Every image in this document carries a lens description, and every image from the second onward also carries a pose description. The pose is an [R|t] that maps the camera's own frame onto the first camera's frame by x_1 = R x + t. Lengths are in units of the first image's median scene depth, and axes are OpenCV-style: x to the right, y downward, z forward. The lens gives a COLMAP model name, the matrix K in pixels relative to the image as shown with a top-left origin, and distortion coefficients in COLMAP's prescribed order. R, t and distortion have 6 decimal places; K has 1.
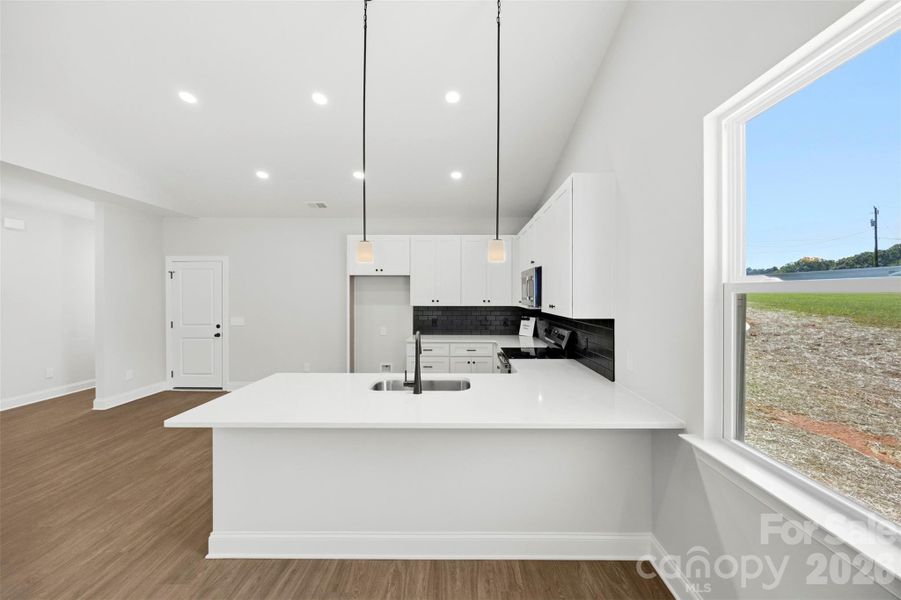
lens RADIAL K [[353.3, 0, 450.5], [0, 353.3, 300.0], [0, 0, 1]] dist [-0.013585, -0.000091]
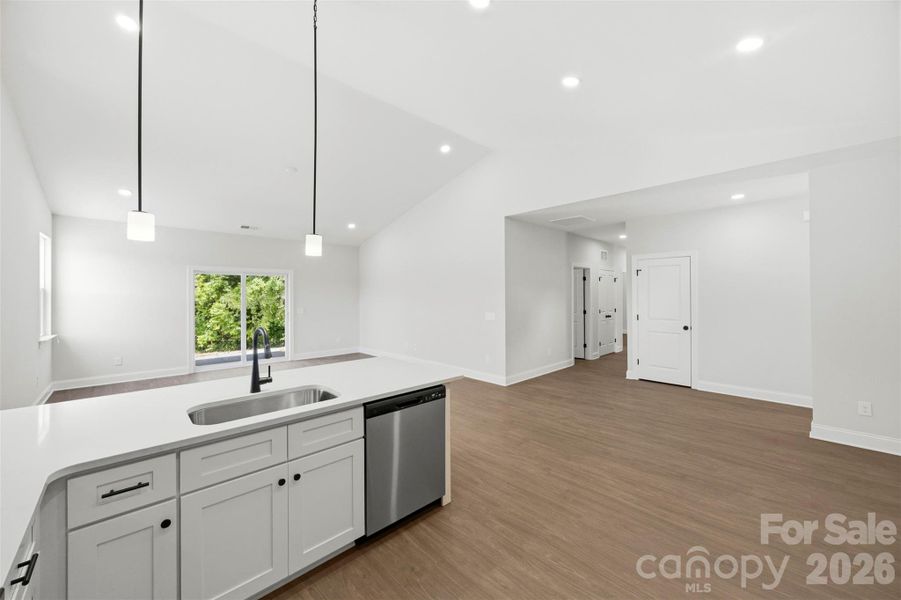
lens RADIAL K [[354.5, 0, 449.2], [0, 354.5, 291.4], [0, 0, 1]] dist [-0.000255, 0.000032]
pose [[-0.720722, -0.001747, -0.693222, 0.139178], [-0.002007, 0.999998, -0.000434, 0.004885], [0.693222, 0.001078, -0.720724, 1.459167]]
